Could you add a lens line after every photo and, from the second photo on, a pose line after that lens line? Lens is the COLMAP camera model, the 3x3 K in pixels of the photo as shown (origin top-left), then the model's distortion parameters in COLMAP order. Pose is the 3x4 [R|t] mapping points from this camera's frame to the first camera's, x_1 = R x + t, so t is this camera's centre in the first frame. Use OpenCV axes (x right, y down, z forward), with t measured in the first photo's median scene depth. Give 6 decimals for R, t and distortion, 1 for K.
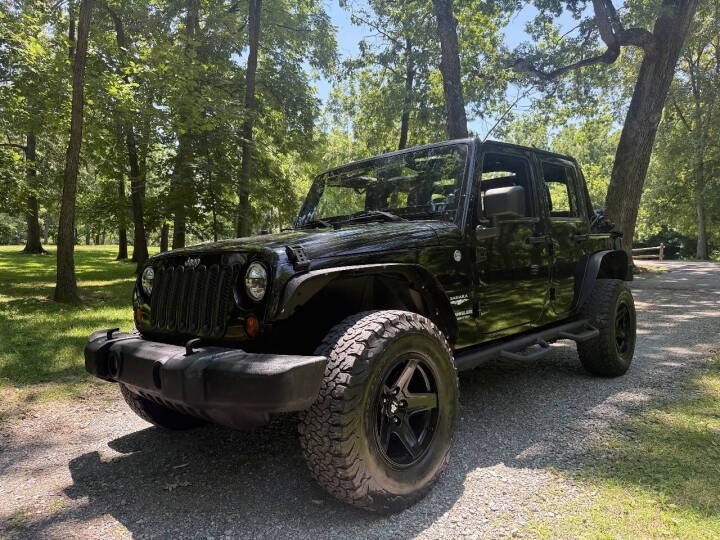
lens RADIAL K [[493.5, 0, 362.1], [0, 493.5, 275.3], [0, 0, 1]] dist [0.074855, -0.108218]
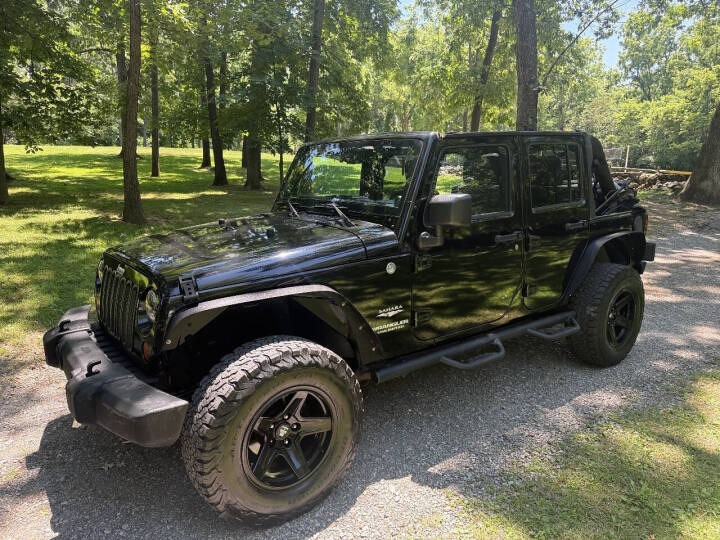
lens RADIAL K [[493.7, 0, 360.0], [0, 493.7, 270.0], [0, 0, 1]] dist [0.051370, -0.060040]
pose [[0.985953, 0.063396, -0.154527, 0.348875], [-0.036374, 0.984460, 0.171801, -0.246970], [0.163017, -0.163767, 0.972937, 0.050280]]
